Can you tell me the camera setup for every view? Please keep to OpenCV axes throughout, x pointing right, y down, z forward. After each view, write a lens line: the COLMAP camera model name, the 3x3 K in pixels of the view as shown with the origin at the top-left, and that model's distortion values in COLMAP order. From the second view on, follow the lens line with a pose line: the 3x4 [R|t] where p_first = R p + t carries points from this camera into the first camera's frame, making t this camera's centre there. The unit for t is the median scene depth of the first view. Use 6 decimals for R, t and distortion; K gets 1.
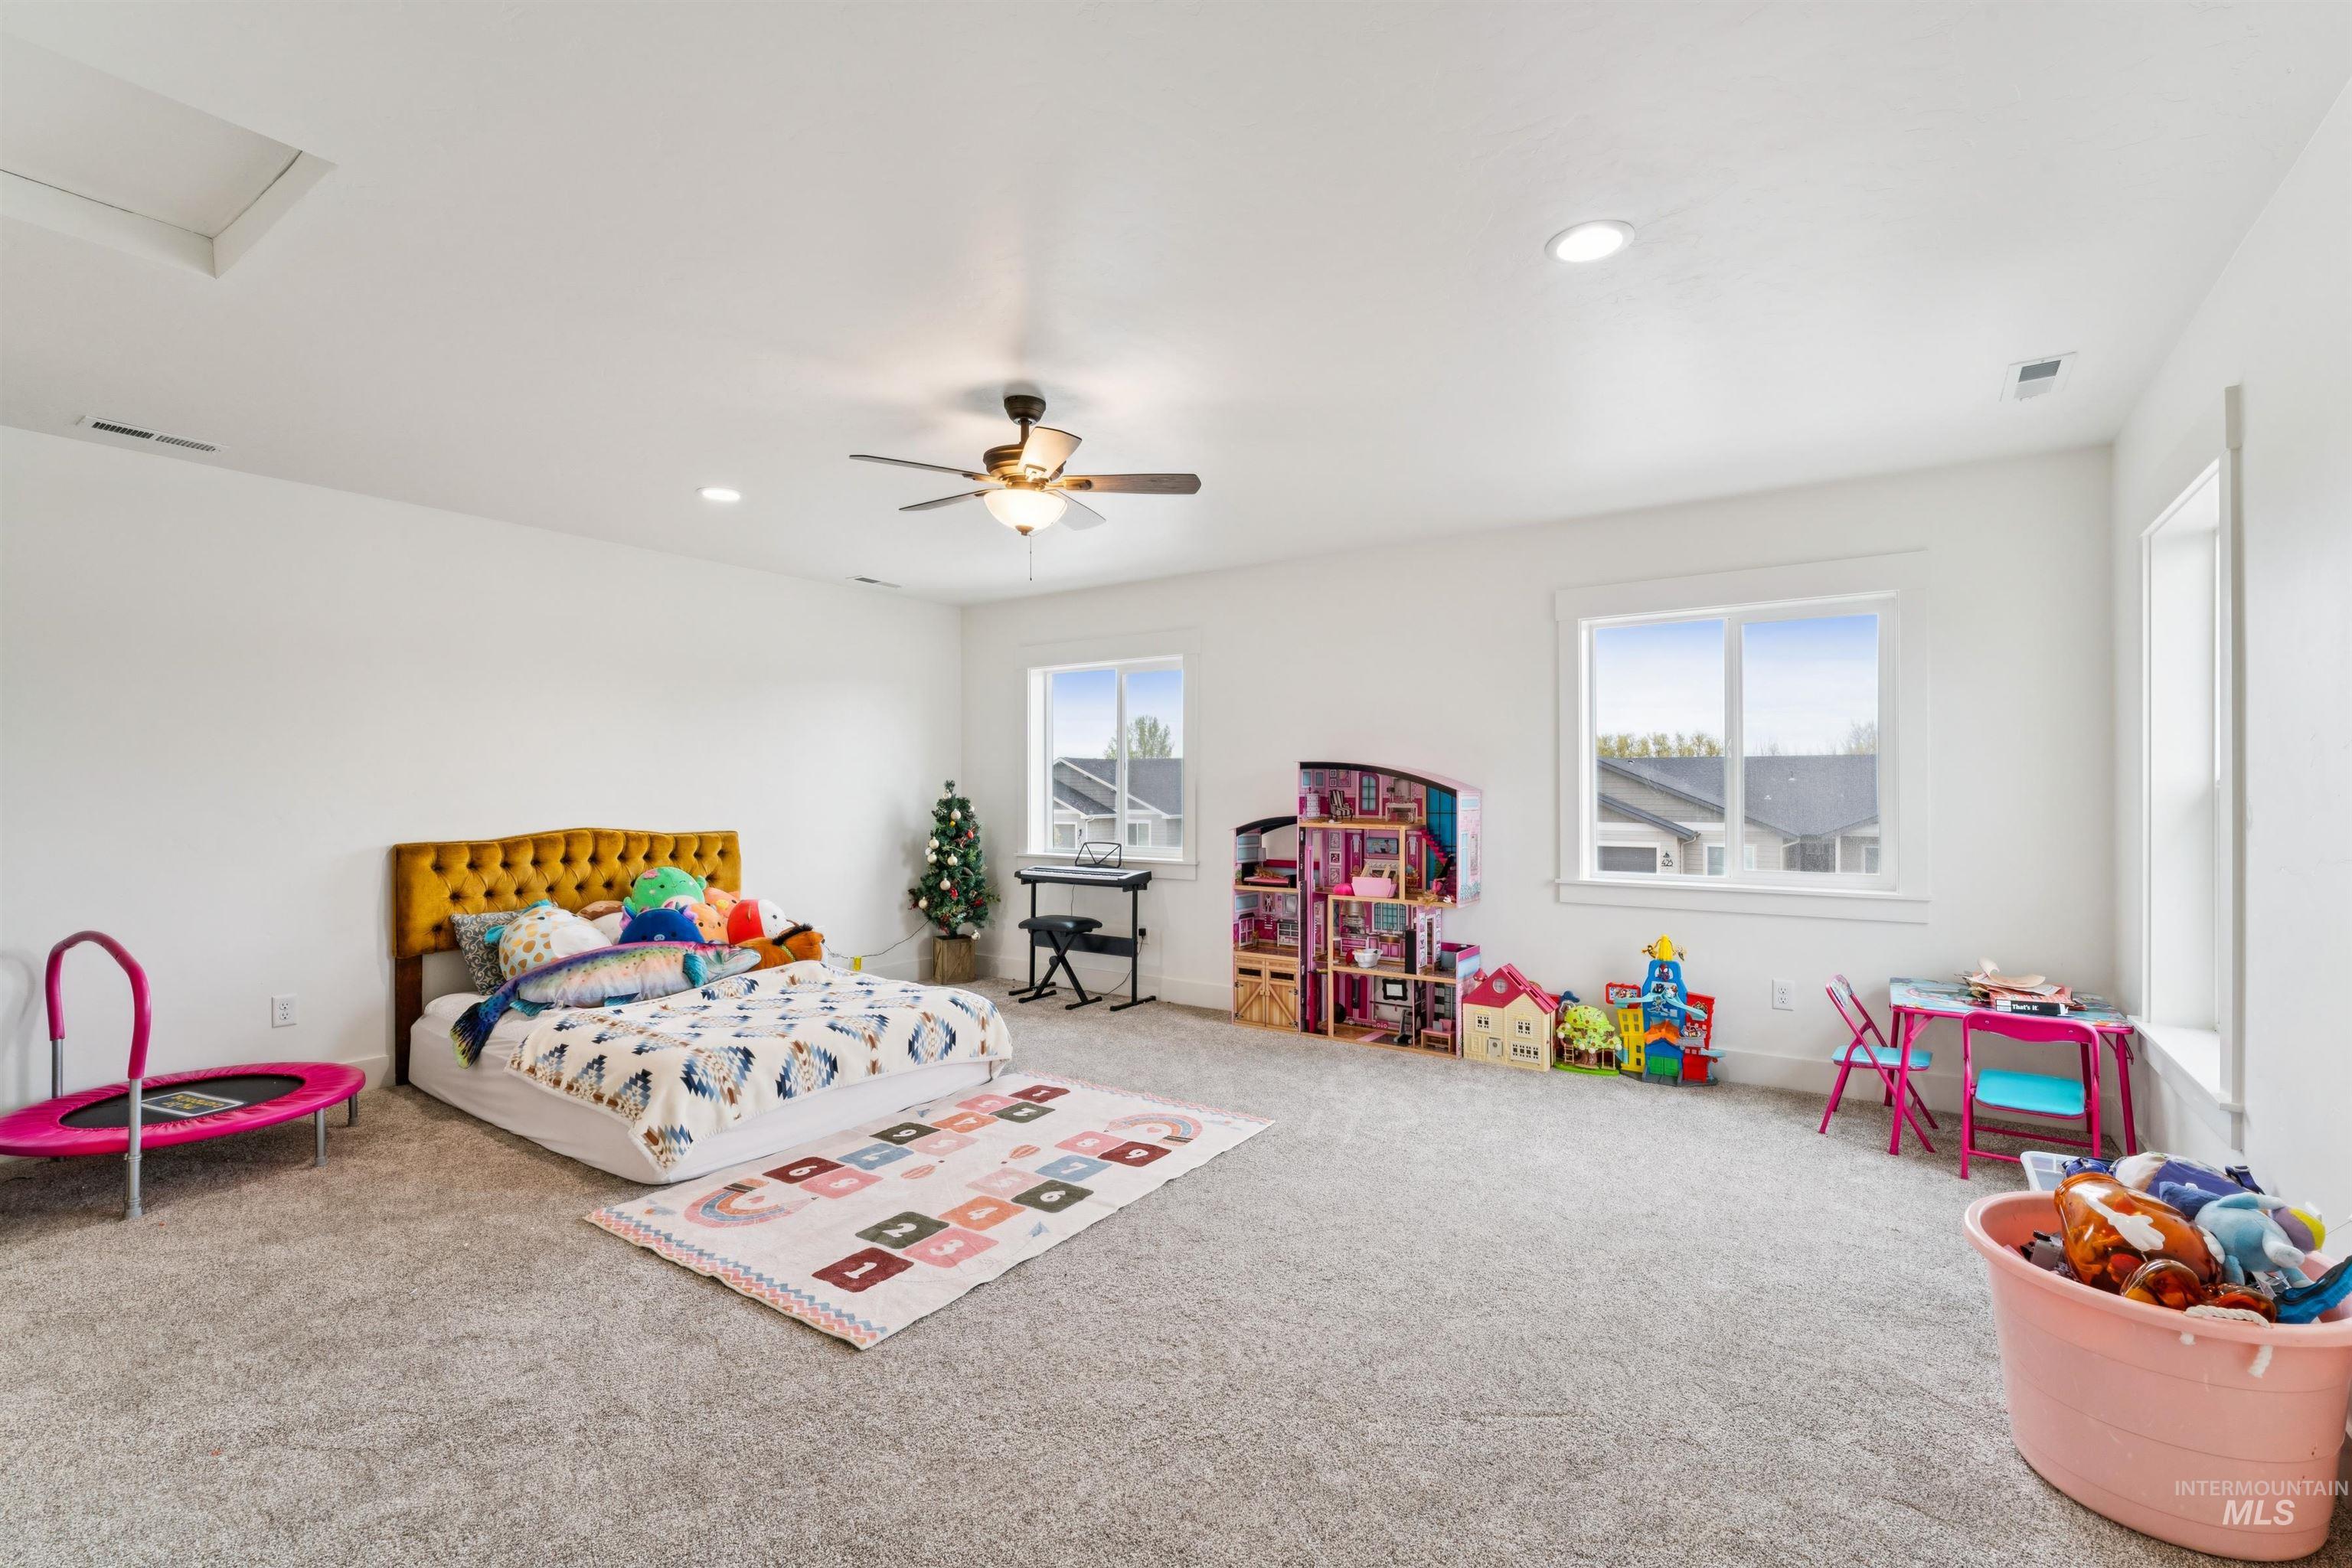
lens RADIAL K [[1030.0, 0, 1176.0], [0, 1030.0, 784.0], [0, 0, 1]] dist [-0.009491, 0.000384]
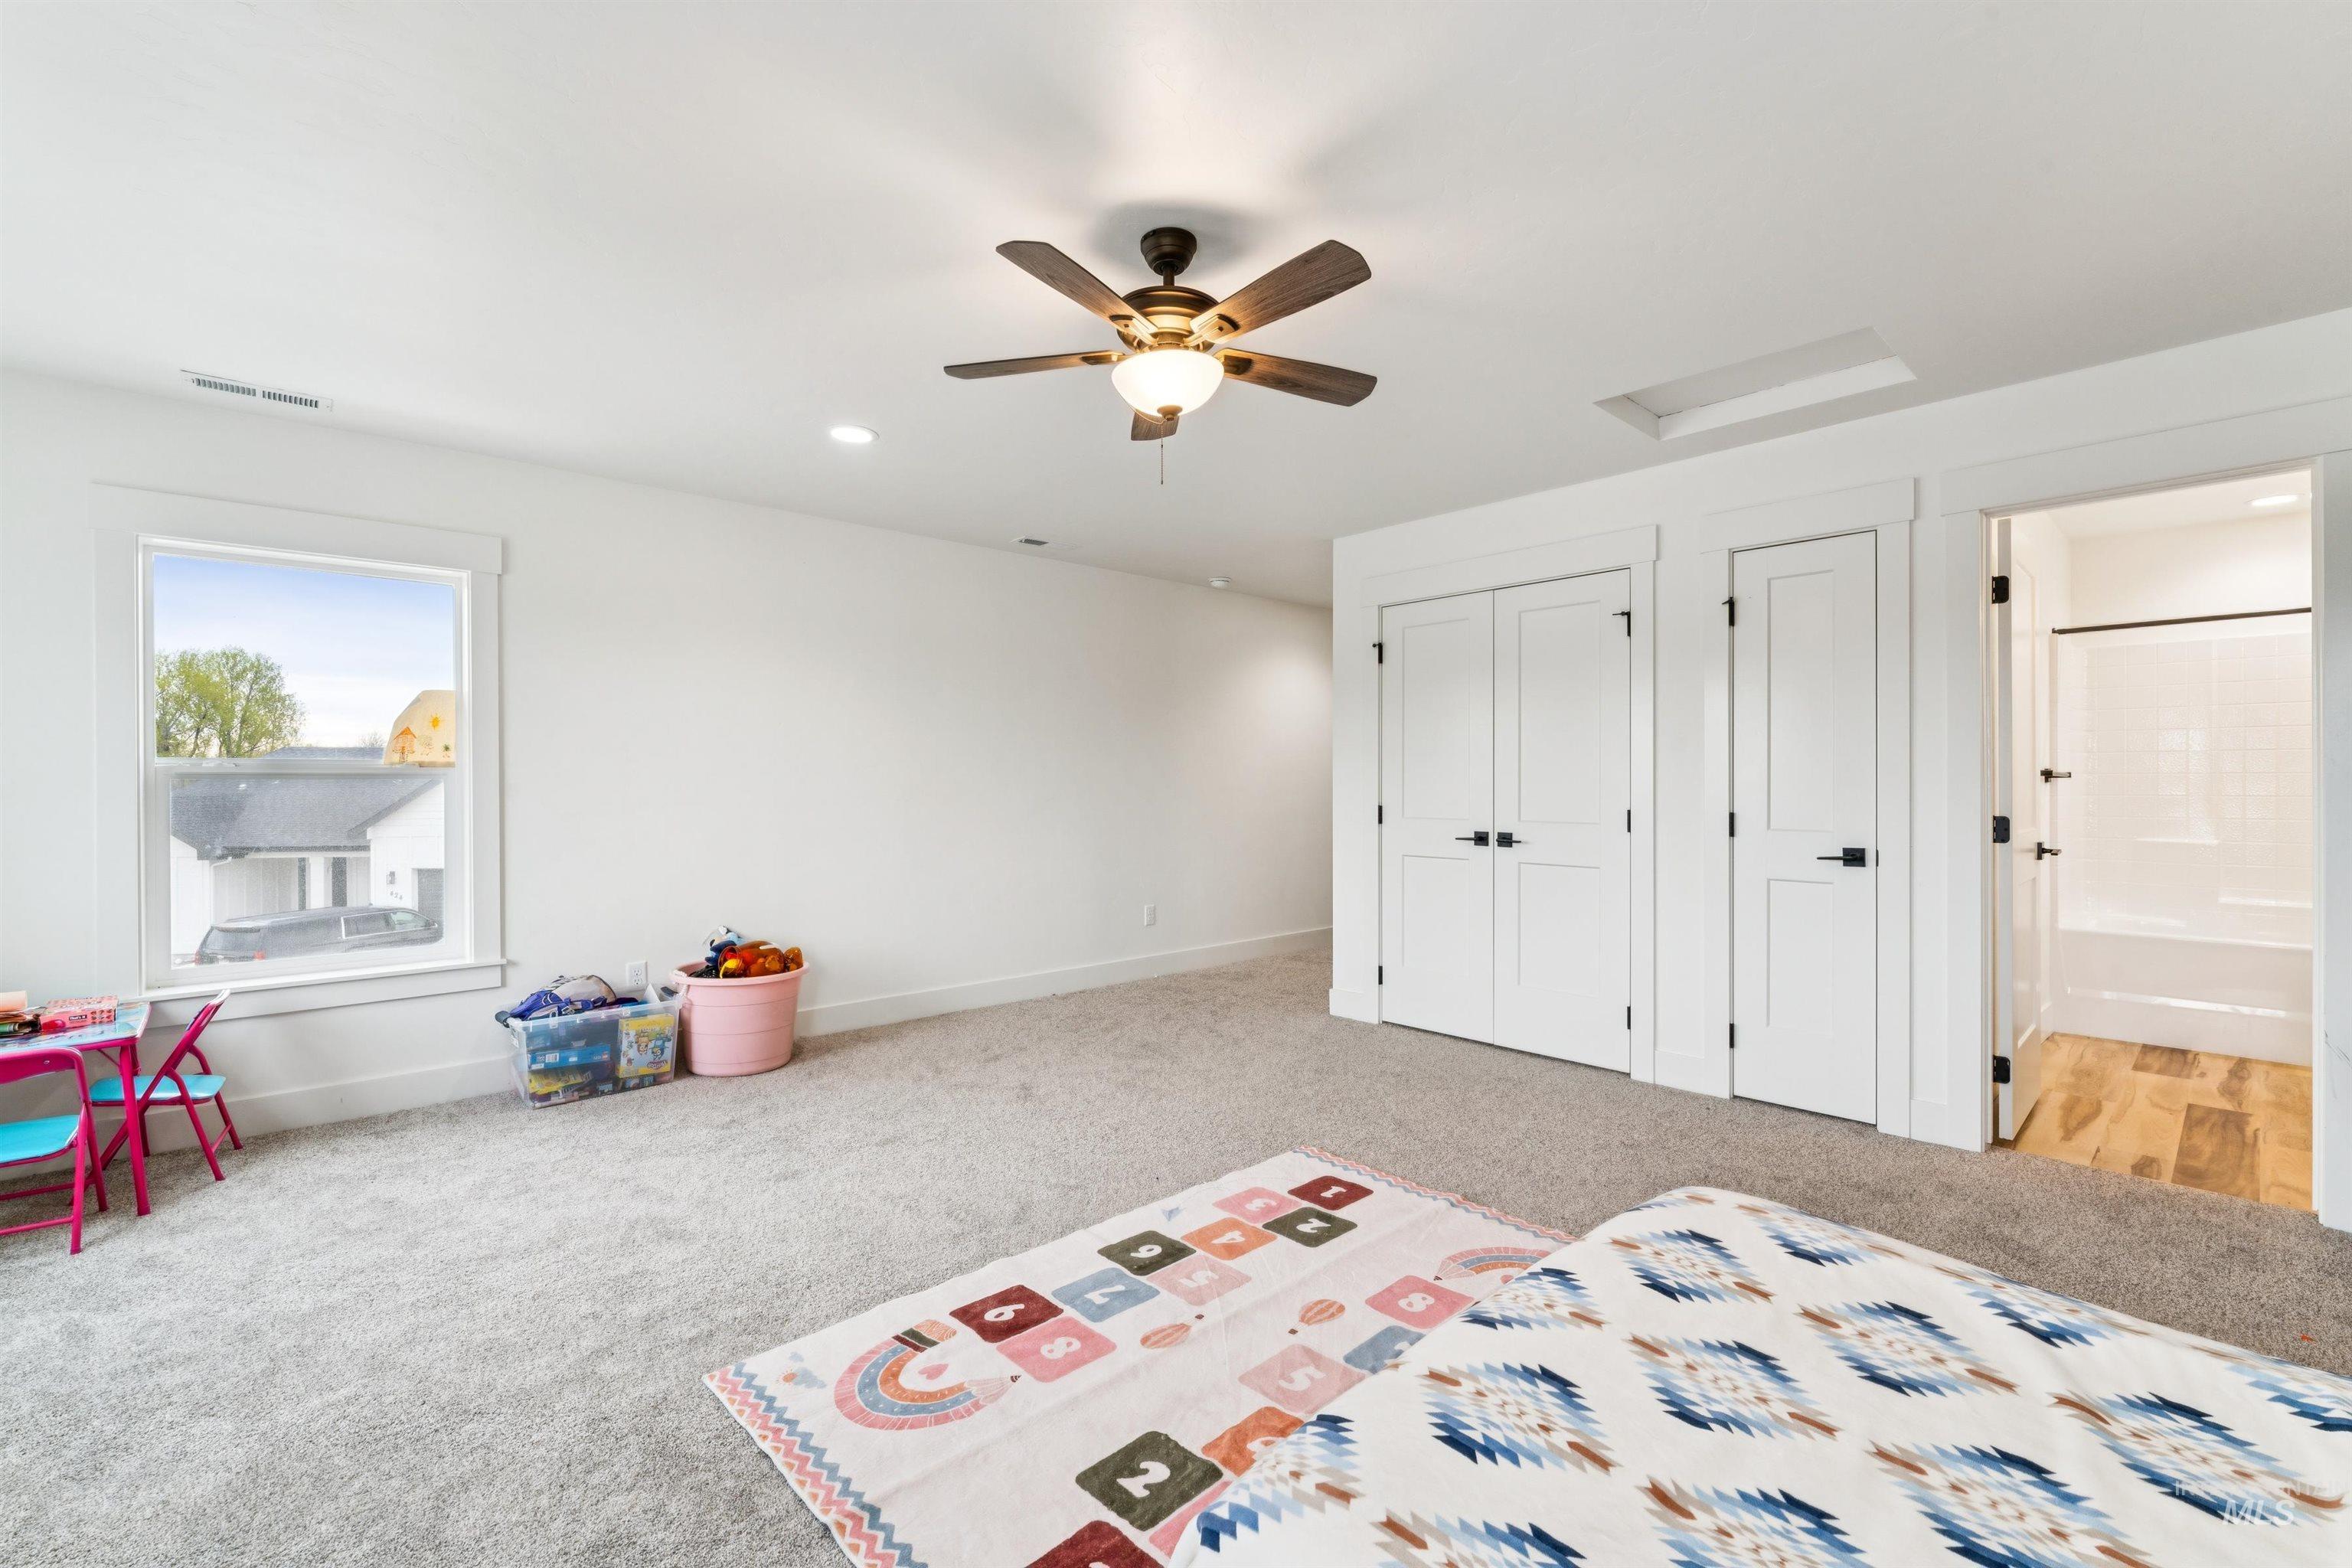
lens RADIAL K [[1003.2, 0, 1181.4], [0, 1003.2, 780.5], [0, 0, 1]] dist [-0.009585, -0.000025]
pose [[-0.976340, 0.003808, 0.216206, -0.298302], [0.003071, 0.999988, -0.003743, 0.017901], [-0.216218, -0.002991, -0.976341, 1.640597]]
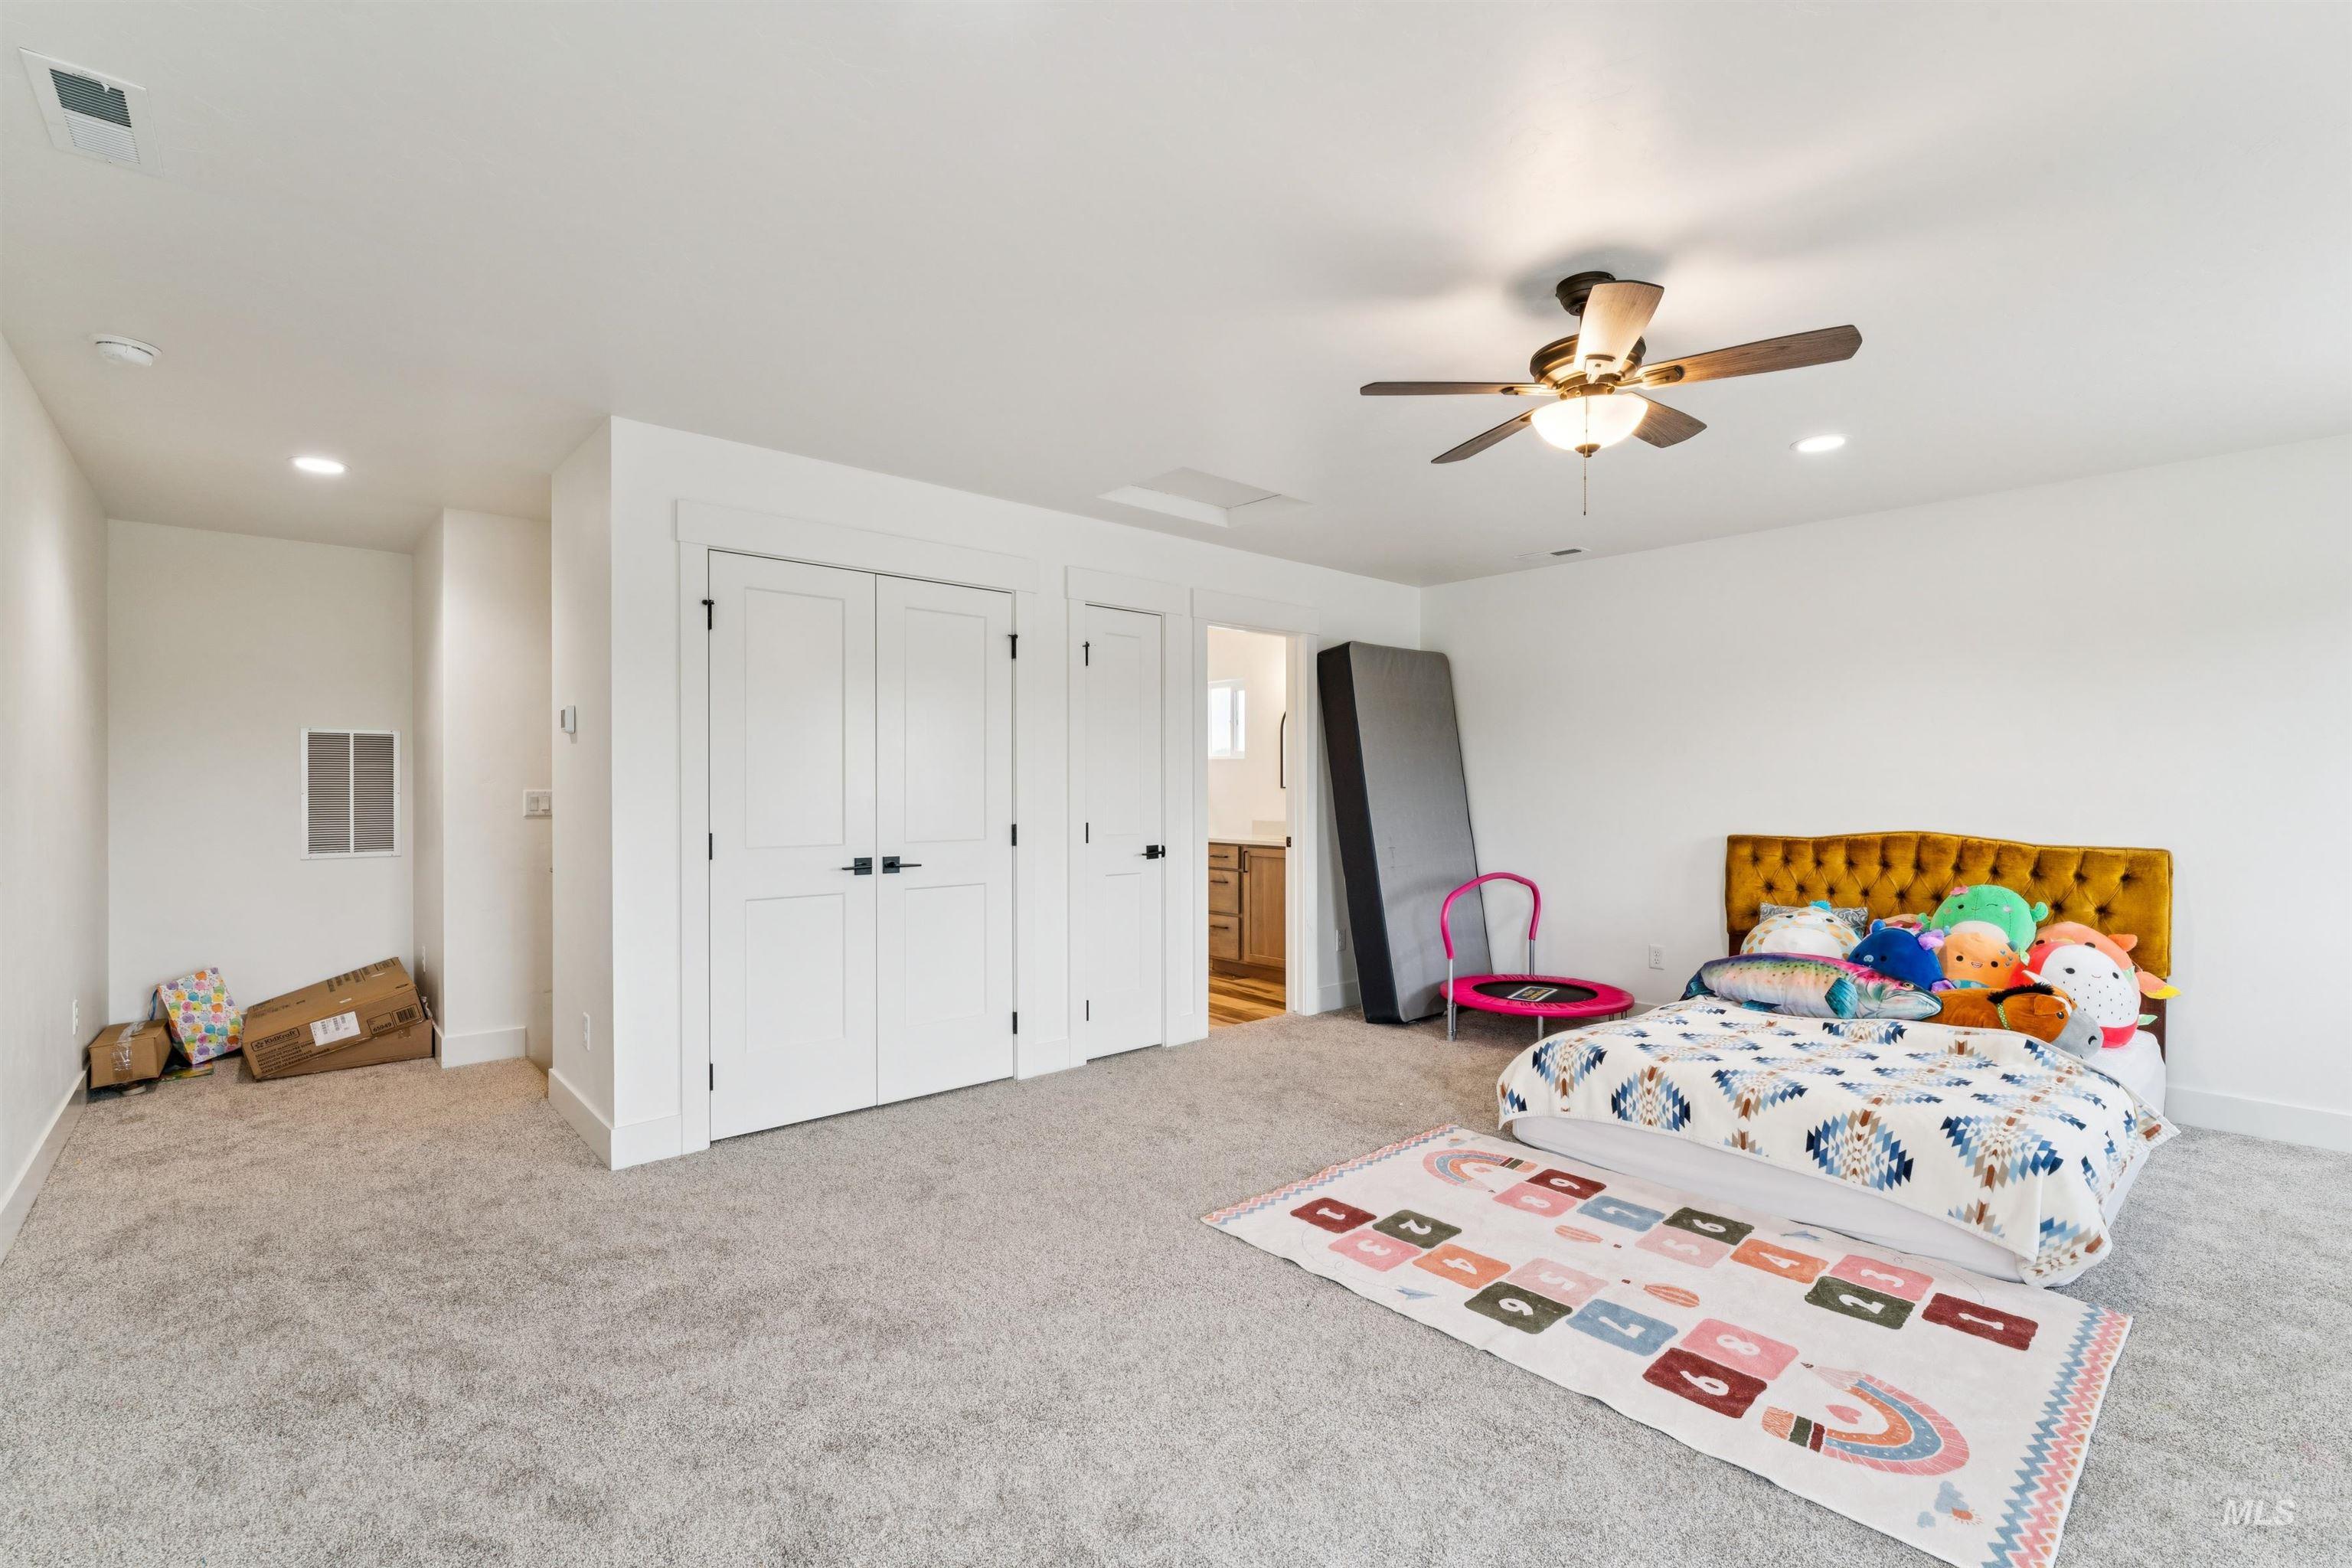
lens RADIAL K [[1030.0, 0, 1176.0], [0, 1030.0, 784.0], [0, 0, 1]] dist [-0.009491, 0.000384]
pose [[-0.237141, 0.000889, -0.971475, 0.644208], [0.002603, 0.999997, 0.000280, 0.000128], [0.971472, -0.002462, -0.237143, 0.854880]]
